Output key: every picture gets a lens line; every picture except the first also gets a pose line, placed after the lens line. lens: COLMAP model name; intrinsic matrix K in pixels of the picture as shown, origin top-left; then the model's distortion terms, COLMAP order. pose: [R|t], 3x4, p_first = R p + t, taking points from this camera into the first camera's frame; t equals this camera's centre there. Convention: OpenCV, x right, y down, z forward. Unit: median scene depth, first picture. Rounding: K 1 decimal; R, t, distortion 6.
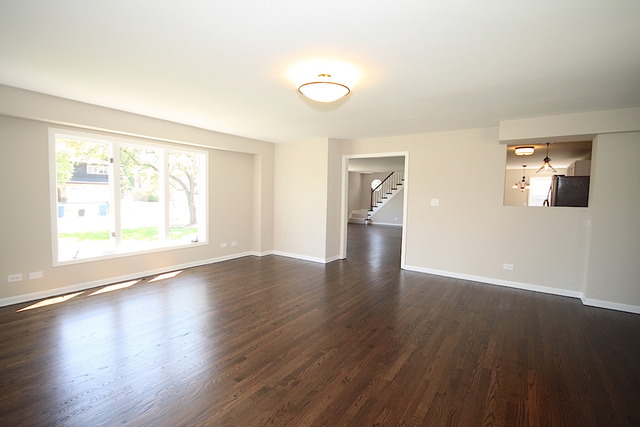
lens RADIAL K [[295.6, 0, 320.7], [0, 295.6, 212.5], [0, 0, 1]] dist [-0.000172, 0.000101]
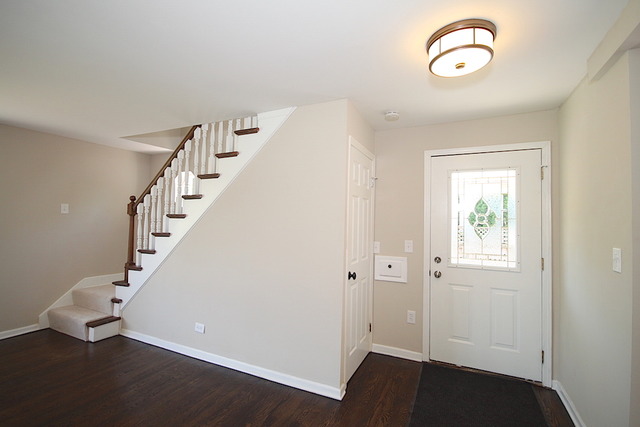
lens RADIAL K [[295.6, 0, 322.8], [0, 295.6, 213.5], [0, 0, 1]] dist [-0.000172, 0.000101]
pose [[0.984088, 0.021330, 0.176399, 0.291717], [-0.004998, 0.995699, -0.092512, -0.042898], [-0.177614, 0.090158, 0.979962, 0.719057]]
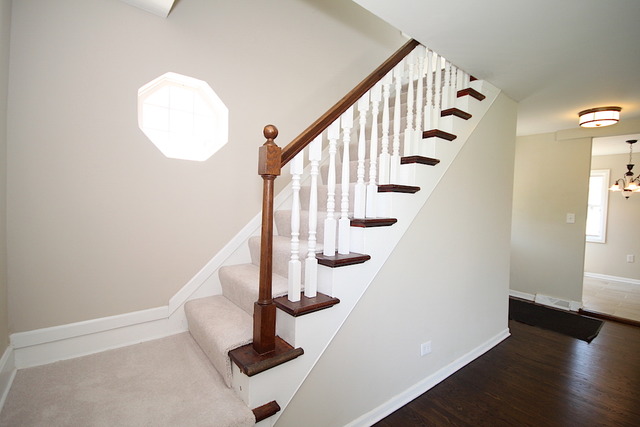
lens RADIAL K [[295.6, 0, 324.0], [0, 295.6, 217.5], [0, 0, 1]] dist [-0.000172, 0.000101]
pose [[0.280102, -0.041759, 0.959061, 0.084565], [0.030336, 0.998939, 0.034636, -0.054382], [-0.959491, 0.019393, 0.281072, 0.958818]]
